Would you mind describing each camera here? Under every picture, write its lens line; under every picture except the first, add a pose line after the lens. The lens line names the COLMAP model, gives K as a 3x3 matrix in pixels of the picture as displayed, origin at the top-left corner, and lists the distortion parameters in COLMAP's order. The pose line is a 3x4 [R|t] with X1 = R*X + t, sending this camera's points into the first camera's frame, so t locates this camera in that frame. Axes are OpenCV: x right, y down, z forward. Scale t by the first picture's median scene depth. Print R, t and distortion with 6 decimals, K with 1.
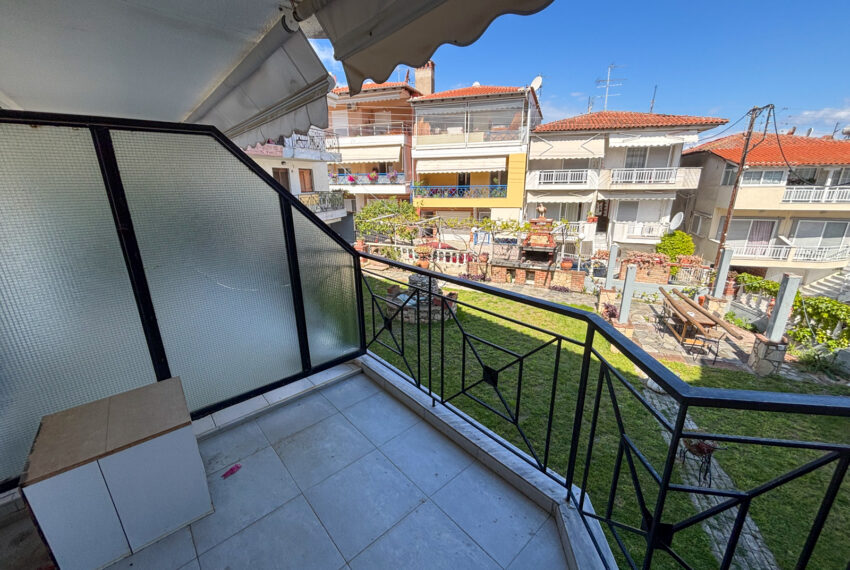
lens RADIAL K [[344.4, 0, 424.9], [0, 344.4, 283.6], [0, 0, 1]] dist [0.000378, -0.000815]
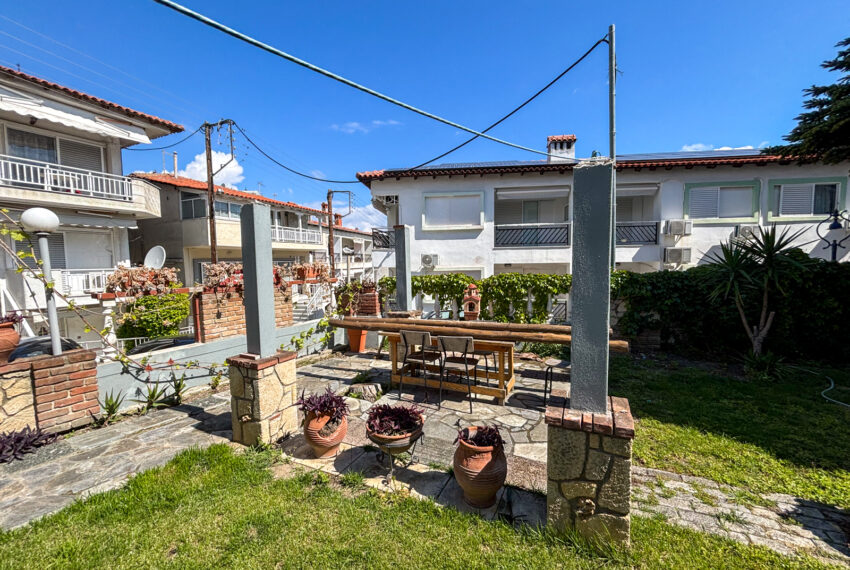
lens RADIAL K [[344.4, 0, 424.9], [0, 344.4, 283.6], [0, 0, 1]] dist [0.000378, -0.000815]
pose [[0.091099, -0.056618, 0.994231, 0.135255], [0.302369, 0.952821, 0.026554, -0.005624], [-0.948828, 0.298206, 0.103921, 0.444867]]
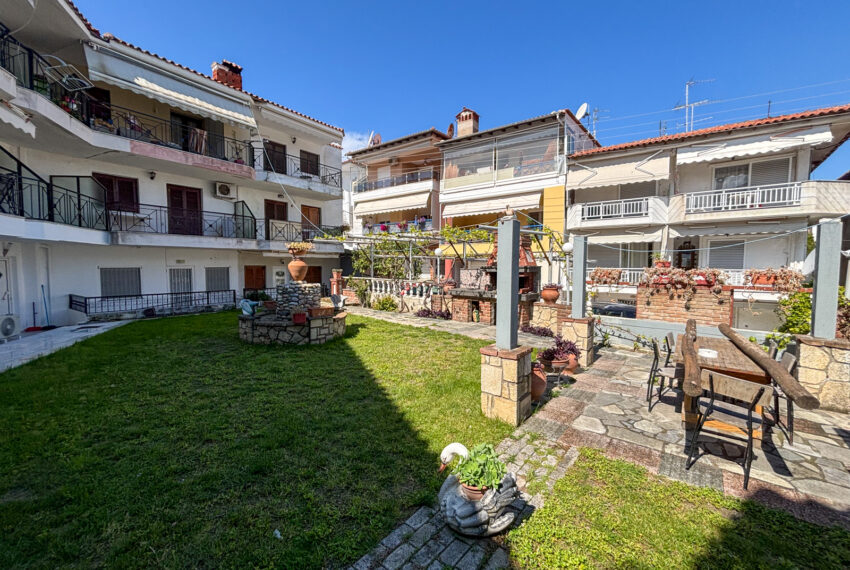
lens RADIAL K [[342.5, 0, 425.1], [0, 342.5, 282.9], [0, 0, 1]] dist [0.001105, -0.000206]
pose [[0.948267, 0.029396, -0.316111, 0.254855], [-0.103565, 0.969878, -0.220479, 0.057806], [0.300108, 0.241811, 0.922747, 0.221549]]
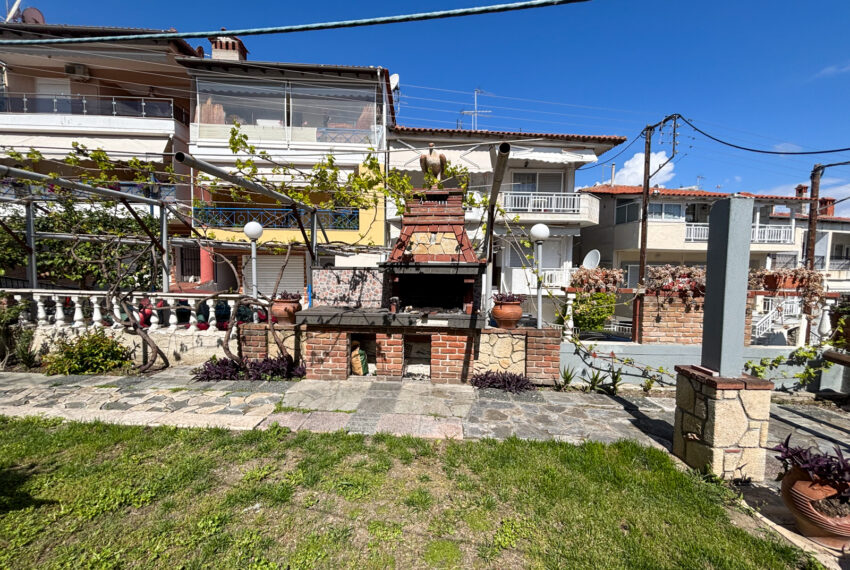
lens RADIAL K [[344.4, 0, 424.9], [0, 344.4, 283.6], [0, 0, 1]] dist [0.000378, -0.000815]
pose [[0.926041, 0.001023, 0.377422, 0.123571], [0.088270, 0.971676, -0.219212, -0.007778], [-0.366957, 0.236314, 0.899721, 0.454152]]
